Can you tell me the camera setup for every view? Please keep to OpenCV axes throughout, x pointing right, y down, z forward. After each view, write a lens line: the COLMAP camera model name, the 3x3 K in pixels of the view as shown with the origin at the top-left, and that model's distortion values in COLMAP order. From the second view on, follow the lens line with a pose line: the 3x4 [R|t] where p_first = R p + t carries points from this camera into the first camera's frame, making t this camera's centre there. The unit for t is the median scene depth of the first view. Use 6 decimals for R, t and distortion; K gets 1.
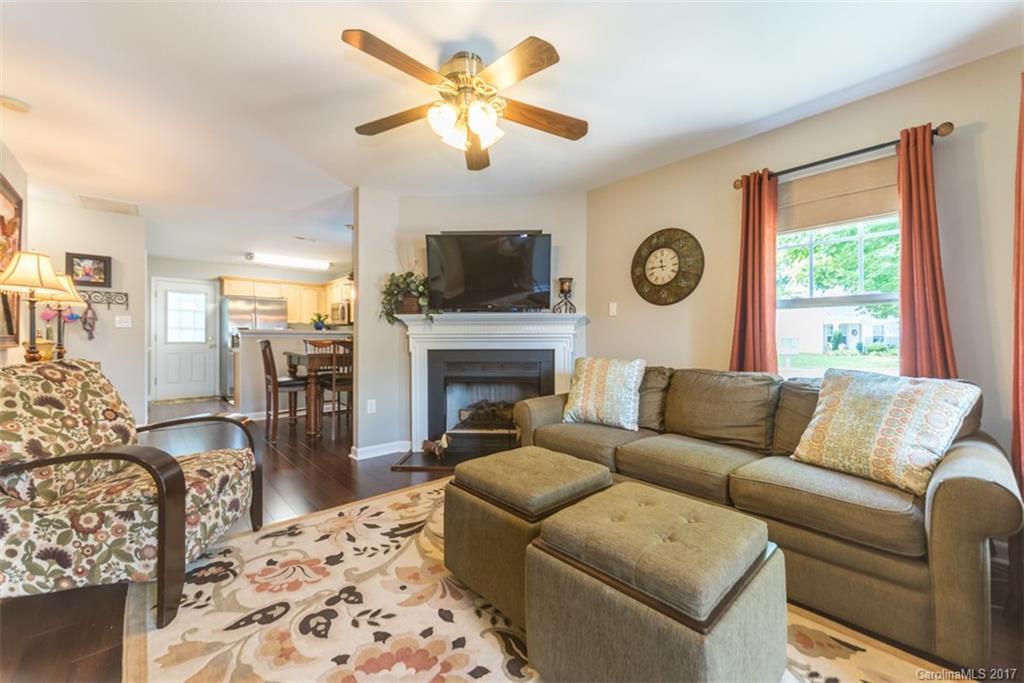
lens RADIAL K [[405.5, 0, 514.0], [0, 405.5, 339.1], [0, 0, 1]] dist [0.001708, 0.000093]
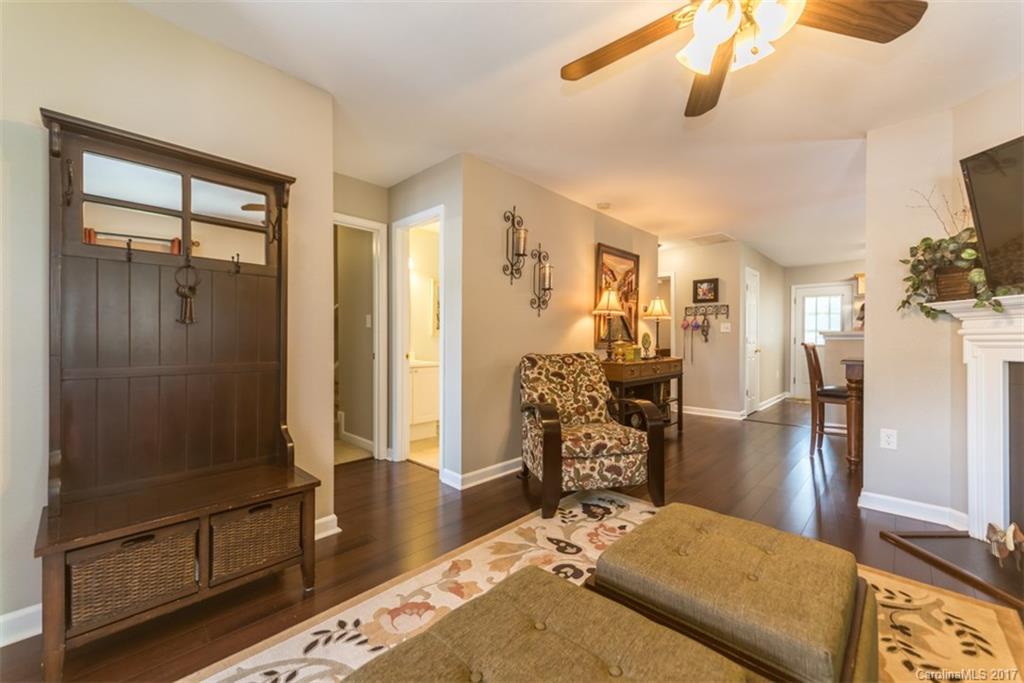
lens RADIAL K [[405.5, 0, 514.0], [0, 405.5, 339.1], [0, 0, 1]] dist [0.001708, 0.000093]
pose [[0.062183, -0.004454, -0.998055, 0.582729], [-0.003675, 0.999982, -0.004692, 0.001769], [0.998058, 0.003959, 0.062165, 0.607937]]
